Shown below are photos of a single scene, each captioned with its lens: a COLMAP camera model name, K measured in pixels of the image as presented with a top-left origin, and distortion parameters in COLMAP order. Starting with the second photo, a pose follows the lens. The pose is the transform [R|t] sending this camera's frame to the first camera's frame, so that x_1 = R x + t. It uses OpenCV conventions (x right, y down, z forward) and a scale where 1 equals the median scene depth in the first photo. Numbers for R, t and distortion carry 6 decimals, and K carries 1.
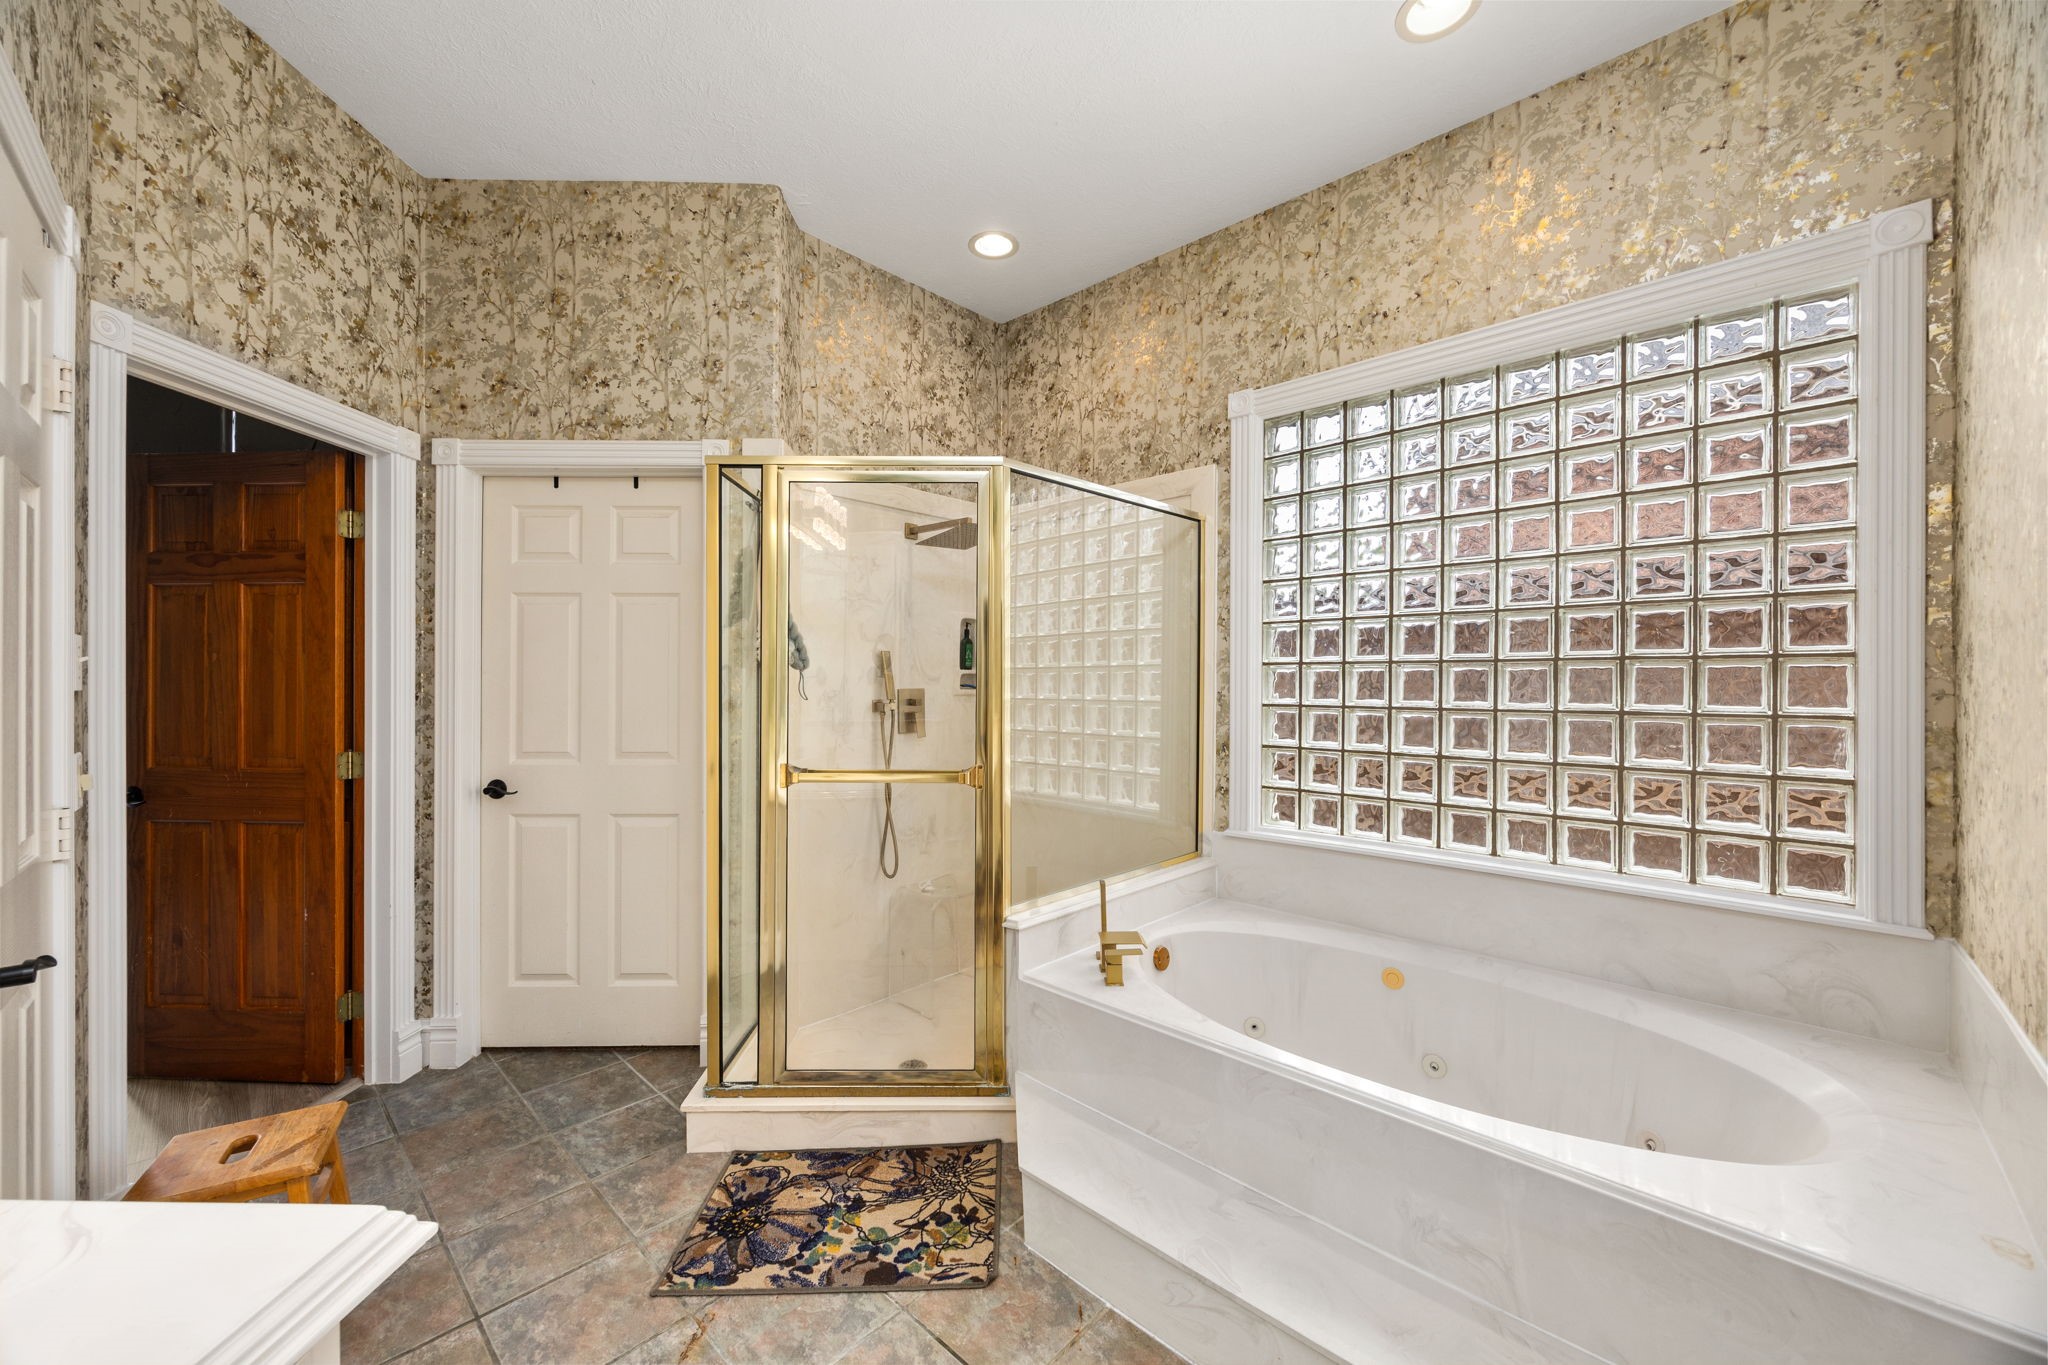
lens RADIAL K [[777.6, 0, 1014.4], [0, 777.6, 681.8], [0, 0, 1]] dist [-0.003479, -0.000397]
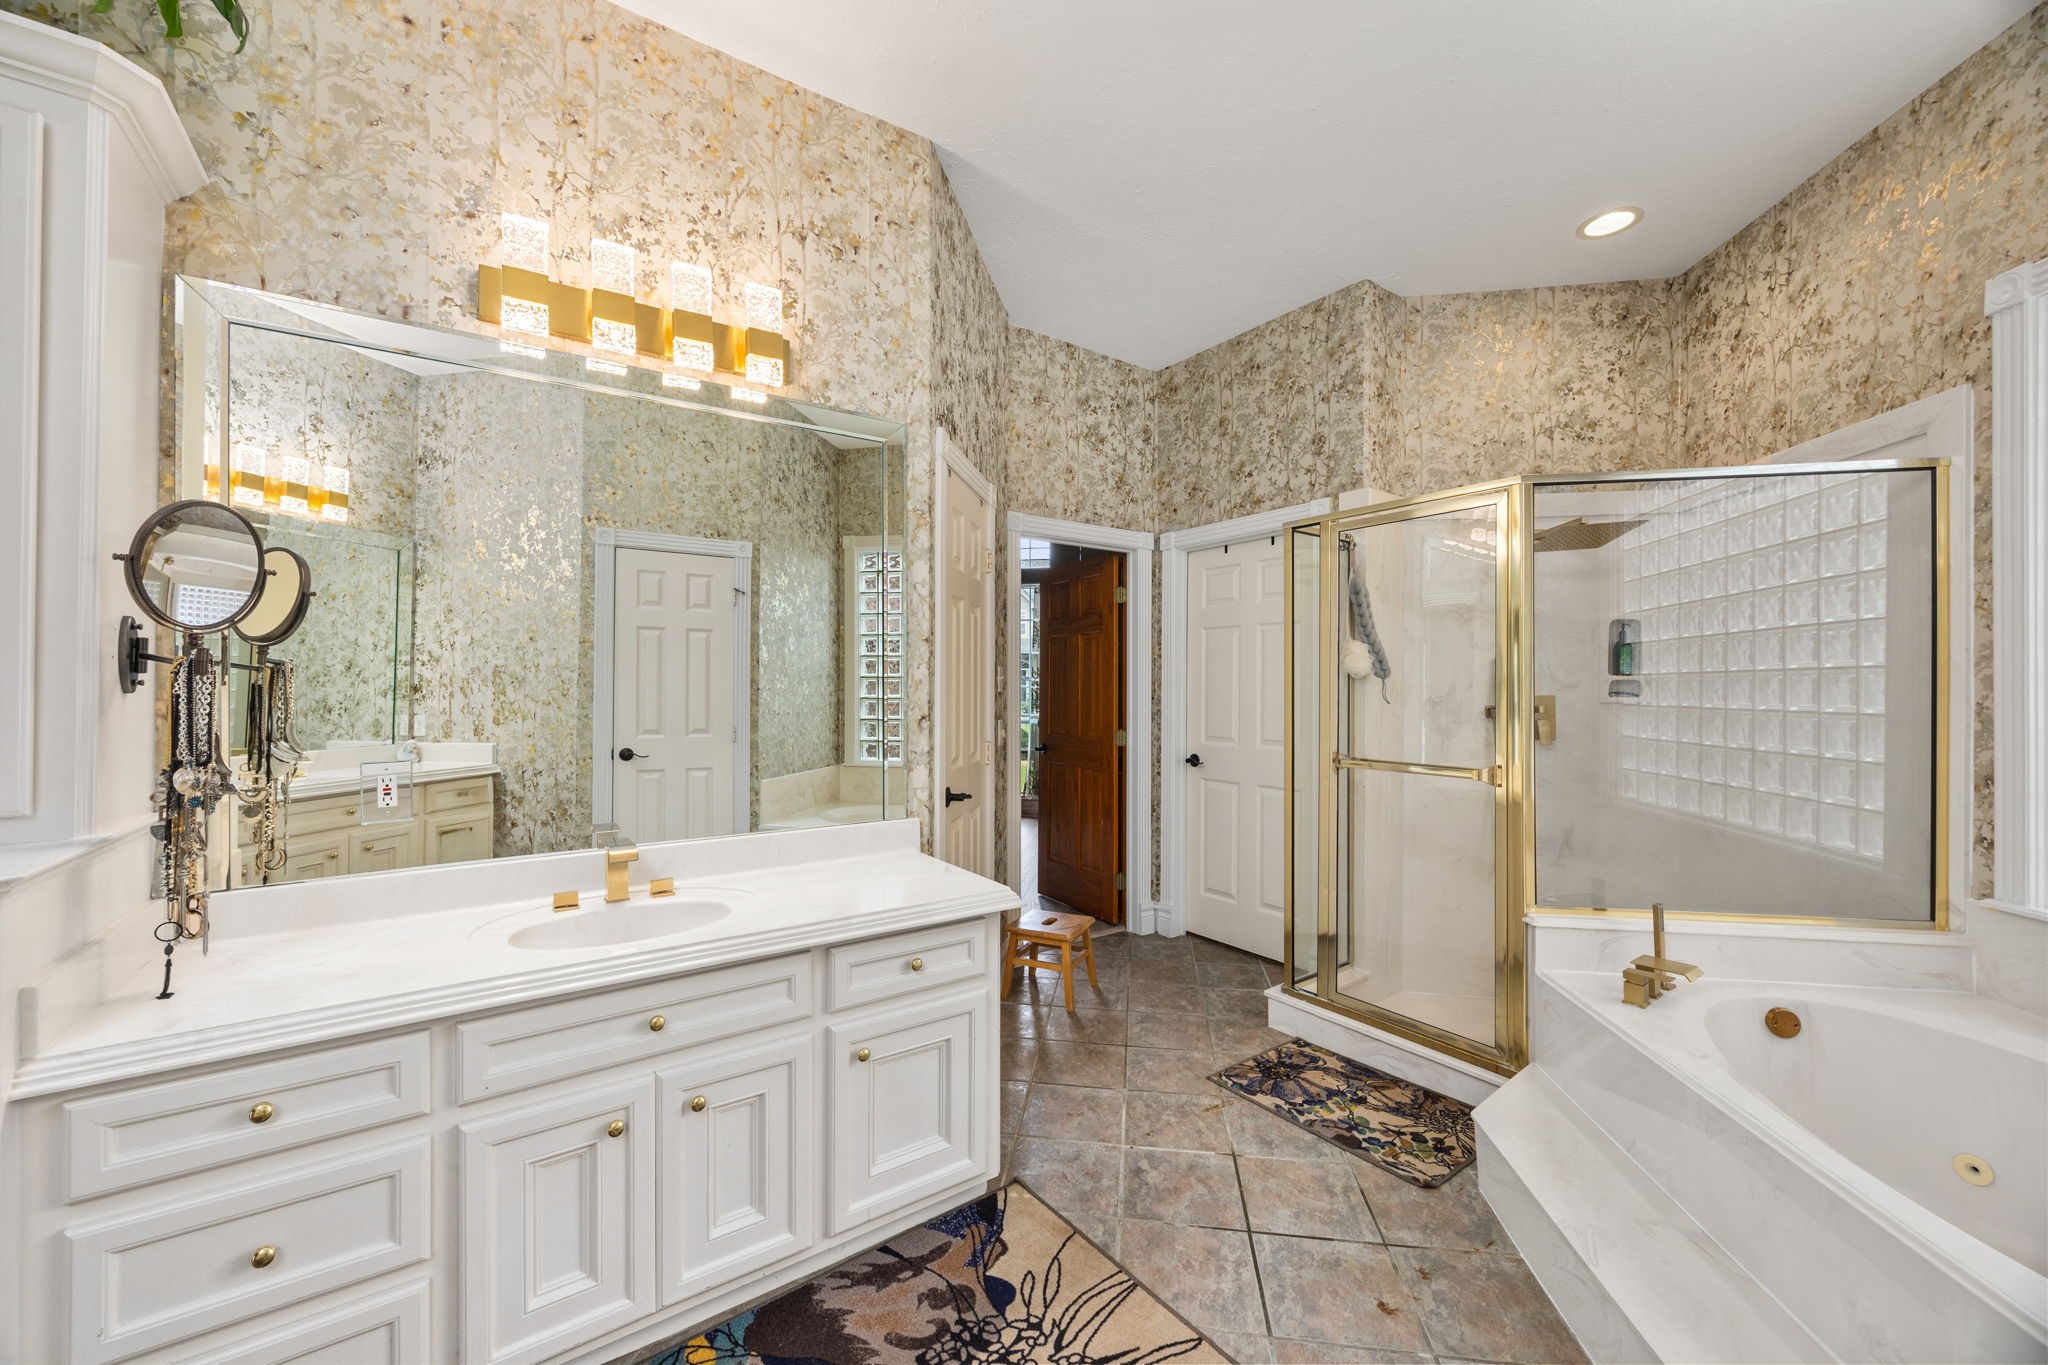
lens RADIAL K [[777.6, 0, 1014.4], [0, 777.6, 681.8], [0, 0, 1]] dist [-0.003479, -0.000397]
pose [[0.562614, -0.007015, -0.826690, 0.384493], [-0.001685, 0.999952, -0.009632, 0.002321], [0.826718, 0.006812, 0.562575, -0.132692]]
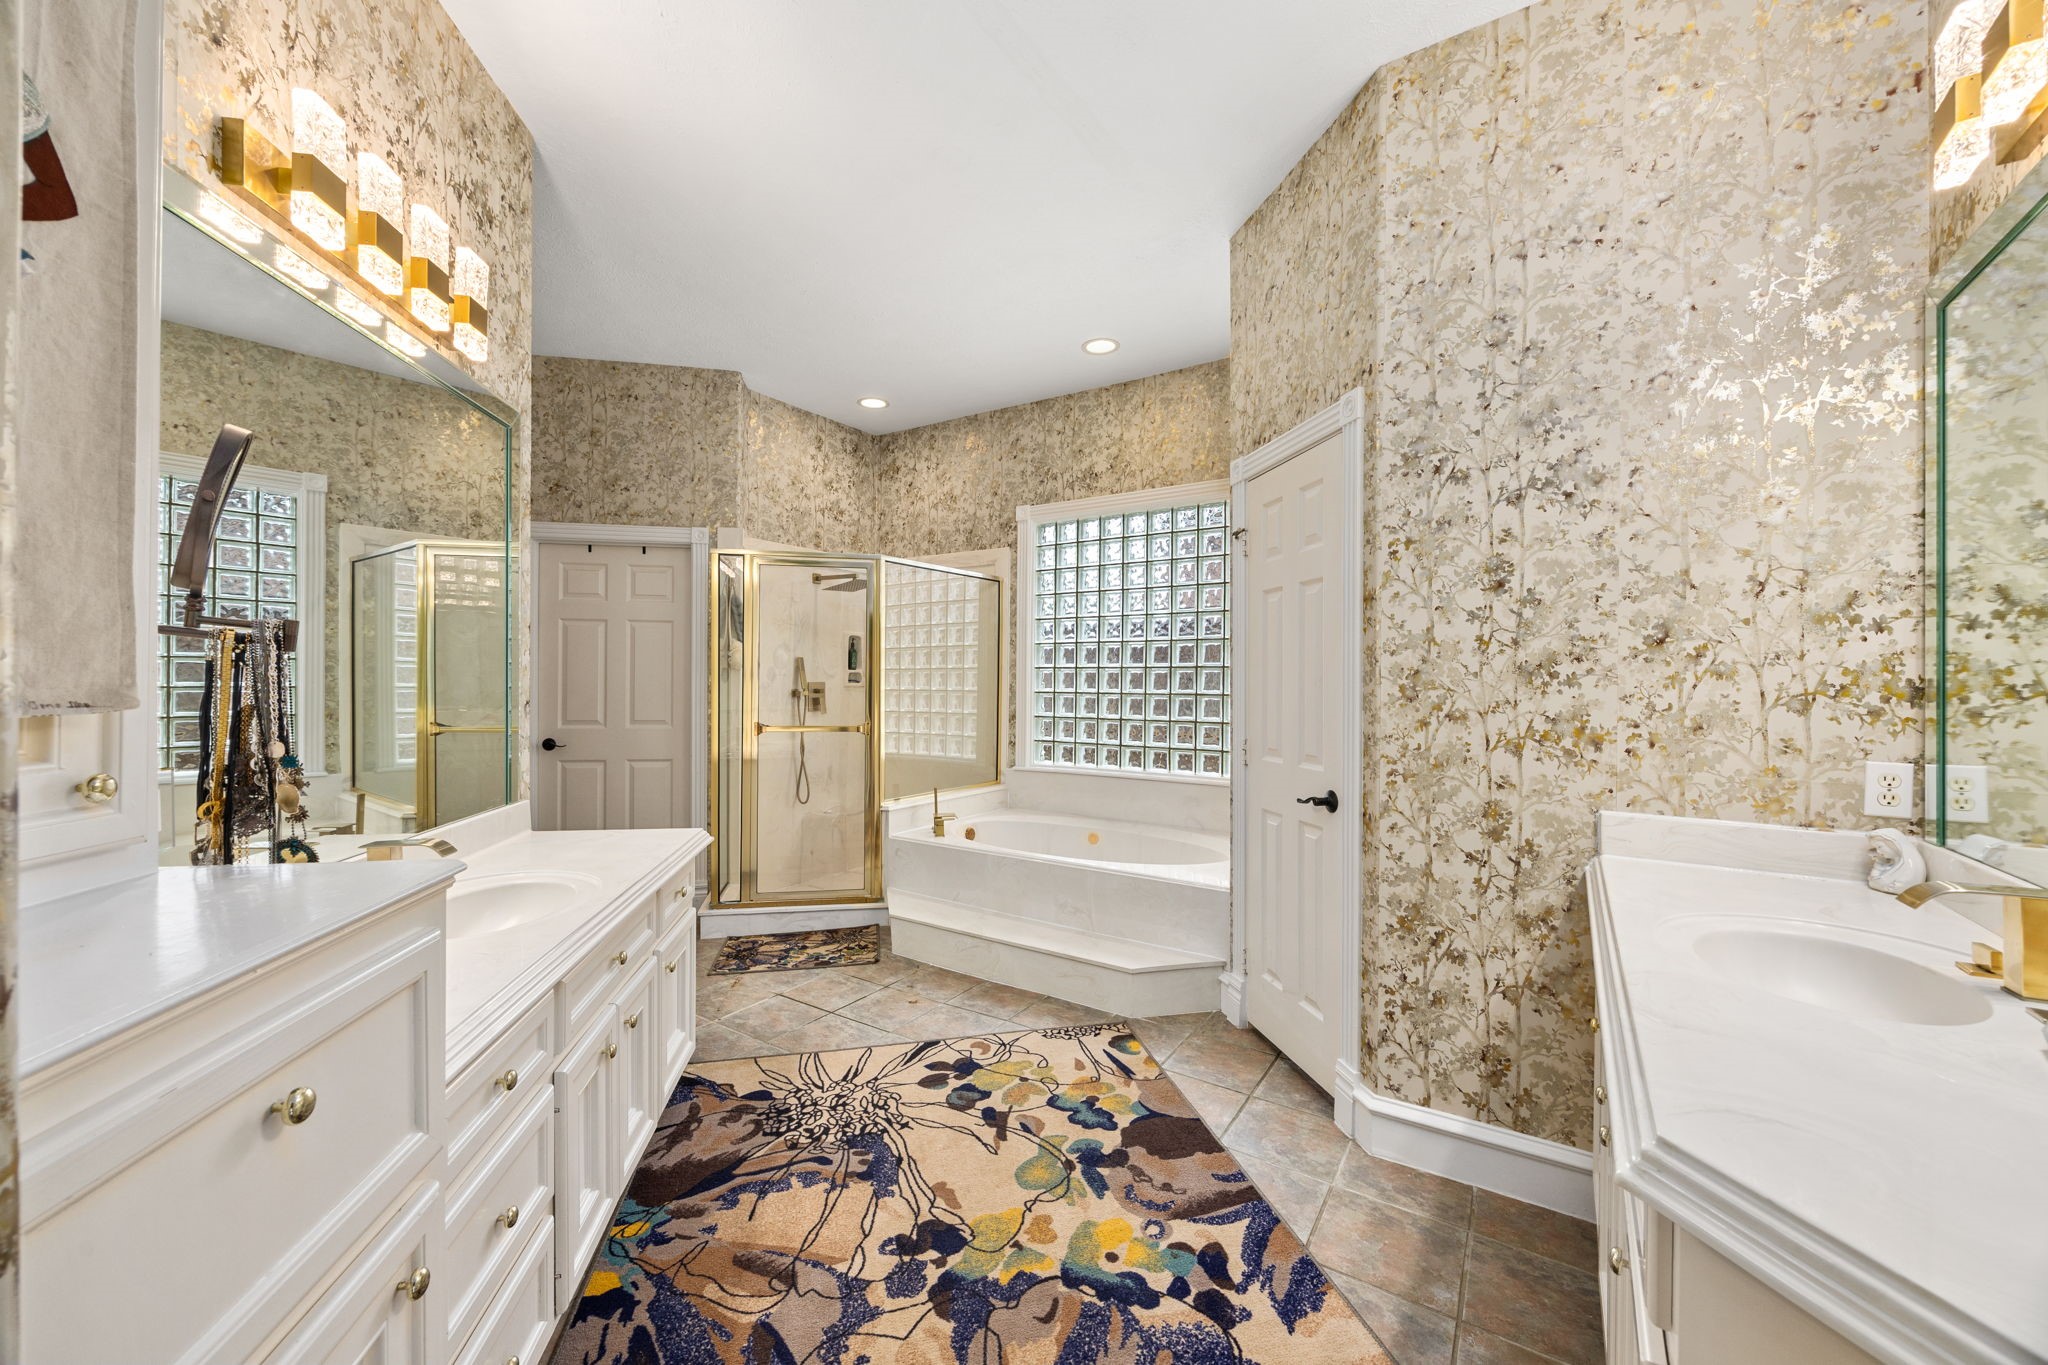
lens RADIAL K [[809.3, 0, 1022.2], [0, 809.3, 680.5], [0, 0, 1]] dist [0.002550, 0.000072]
pose [[0.984359, 0.004087, 0.176128, -0.018924], [-0.003873, 0.999991, -0.001559, 0.008395], [-0.176133, 0.000852, 0.984366, -0.778218]]
